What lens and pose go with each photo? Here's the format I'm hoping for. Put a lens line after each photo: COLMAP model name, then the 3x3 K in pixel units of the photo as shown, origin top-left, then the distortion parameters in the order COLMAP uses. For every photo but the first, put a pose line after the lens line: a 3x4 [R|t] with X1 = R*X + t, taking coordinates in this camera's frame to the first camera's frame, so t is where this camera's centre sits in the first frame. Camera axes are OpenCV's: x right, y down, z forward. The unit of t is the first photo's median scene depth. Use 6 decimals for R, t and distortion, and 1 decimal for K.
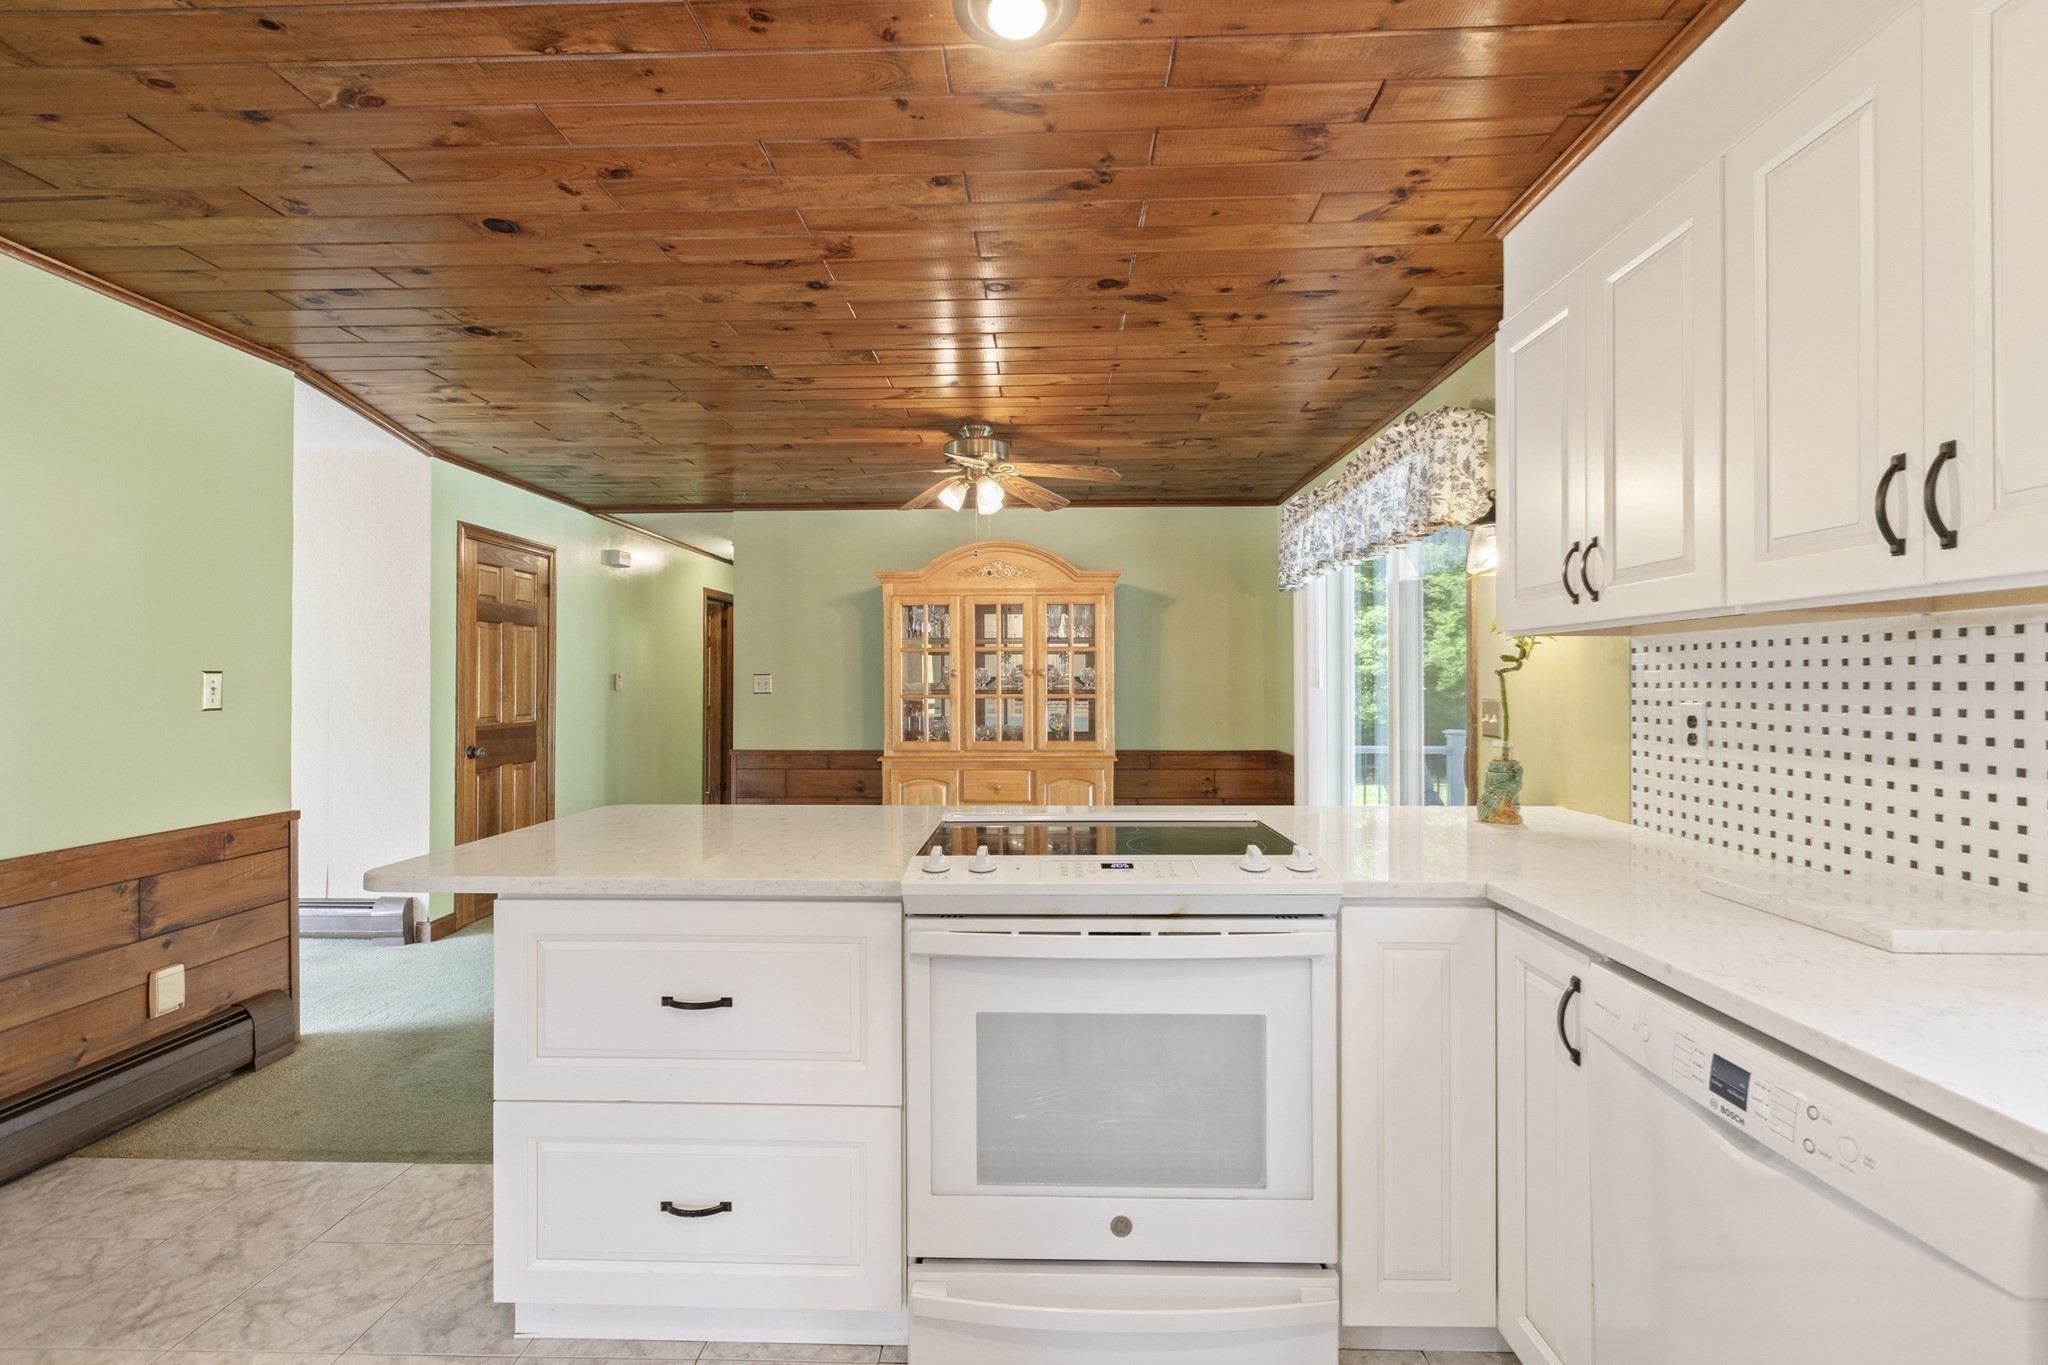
lens RADIAL K [[921.3, 0, 1025.5], [0, 921.3, 675.8], [0, 0, 1]] dist [-0.001319, 0.000066]
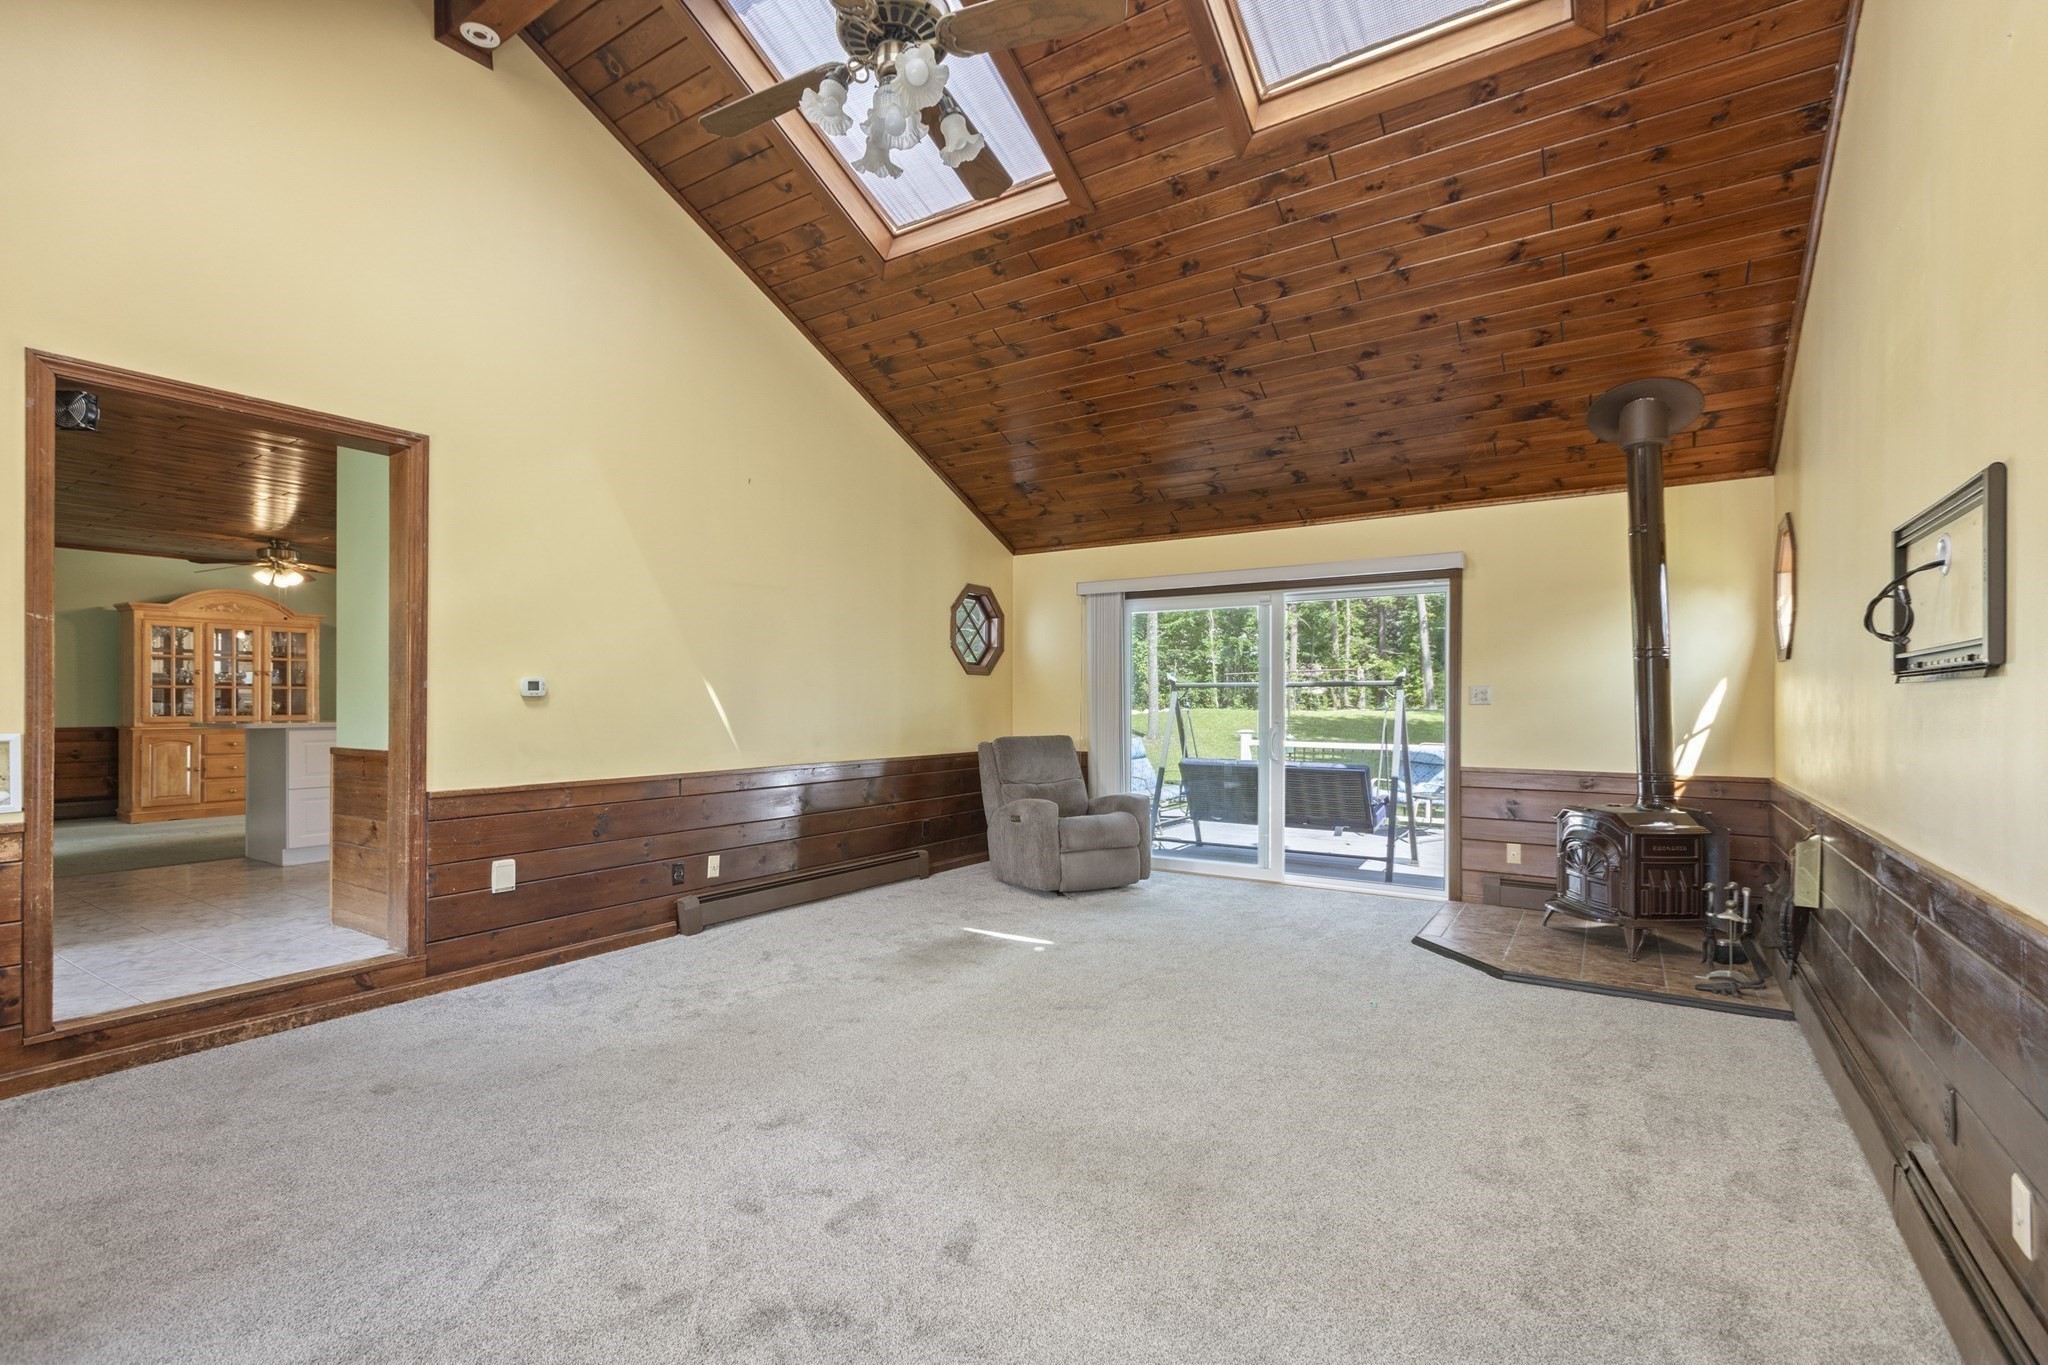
lens RADIAL K [[920.8, 0, 1014.2], [0, 920.8, 697.3], [0, 0, 1]] dist [0.000611, 0.000161]
pose [[0.536139, 0.003520, 0.844123, -1.692729], [-0.002742, 0.999993, -0.002429, 0.105119], [-0.844126, -0.001012, 0.536145, -2.597328]]
